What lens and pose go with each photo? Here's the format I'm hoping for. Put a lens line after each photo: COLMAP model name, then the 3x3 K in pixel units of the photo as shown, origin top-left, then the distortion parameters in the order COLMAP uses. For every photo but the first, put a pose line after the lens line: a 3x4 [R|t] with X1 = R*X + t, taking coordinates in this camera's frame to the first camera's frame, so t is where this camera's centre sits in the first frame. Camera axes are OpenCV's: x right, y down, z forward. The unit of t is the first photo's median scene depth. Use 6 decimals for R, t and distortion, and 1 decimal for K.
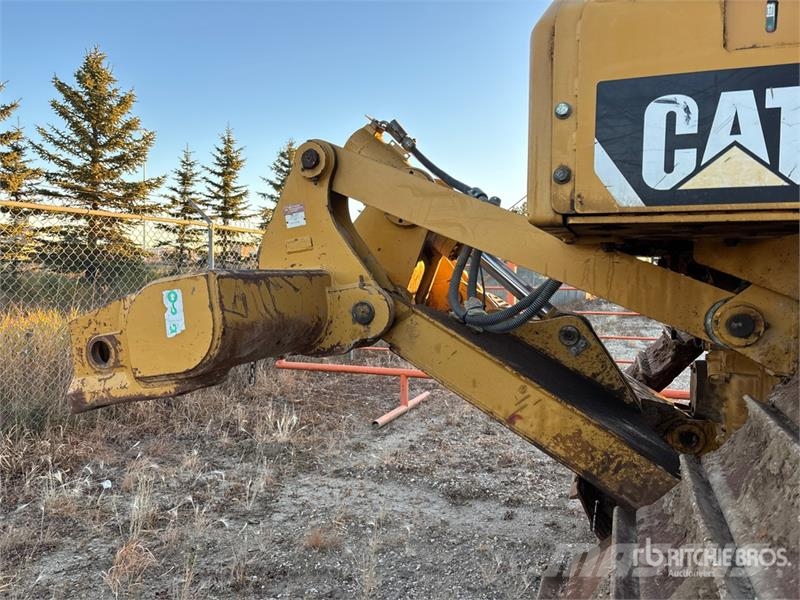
lens RADIAL K [[601.0, 0, 393.3], [0, 601.0, 300.7], [0, 0, 1]] dist [0.046071, -0.050446]
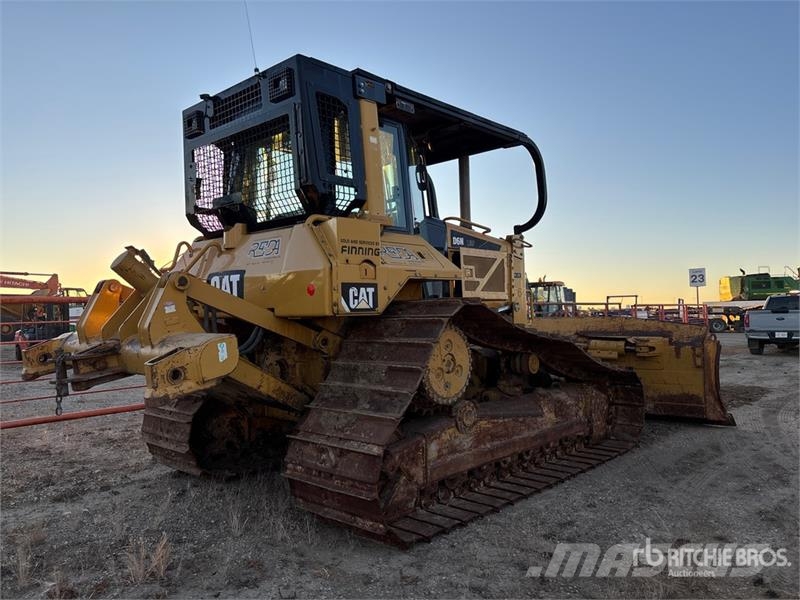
lens RADIAL K [[603.2, 0, 400.0], [0, 603.2, 300.0], [0, 0, 1]] dist [0.049281, -0.055381]
pose [[0.381341, -0.005505, 0.924418, -2.174592], [0.074134, 0.996944, -0.024645, -0.070804], [-0.921457, 0.077929, 0.380584, -0.610856]]
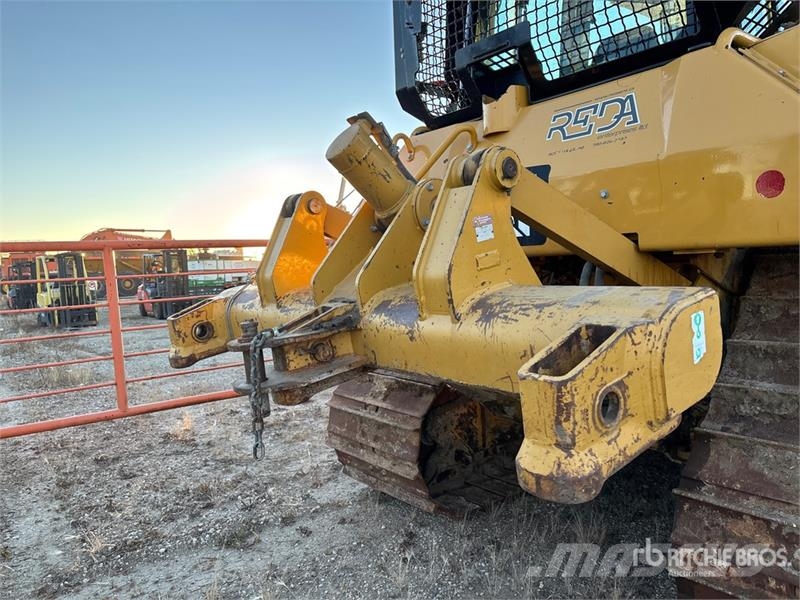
lens RADIAL K [[601.0, 0, 393.3], [0, 601.0, 300.7], [0, 0, 1]] dist [0.046071, -0.050446]
pose [[0.521770, -0.085907, 0.848750, -1.242443], [0.091317, 0.994825, 0.044555, -0.106192], [-0.848185, 0.054258, 0.526914, 0.802397]]
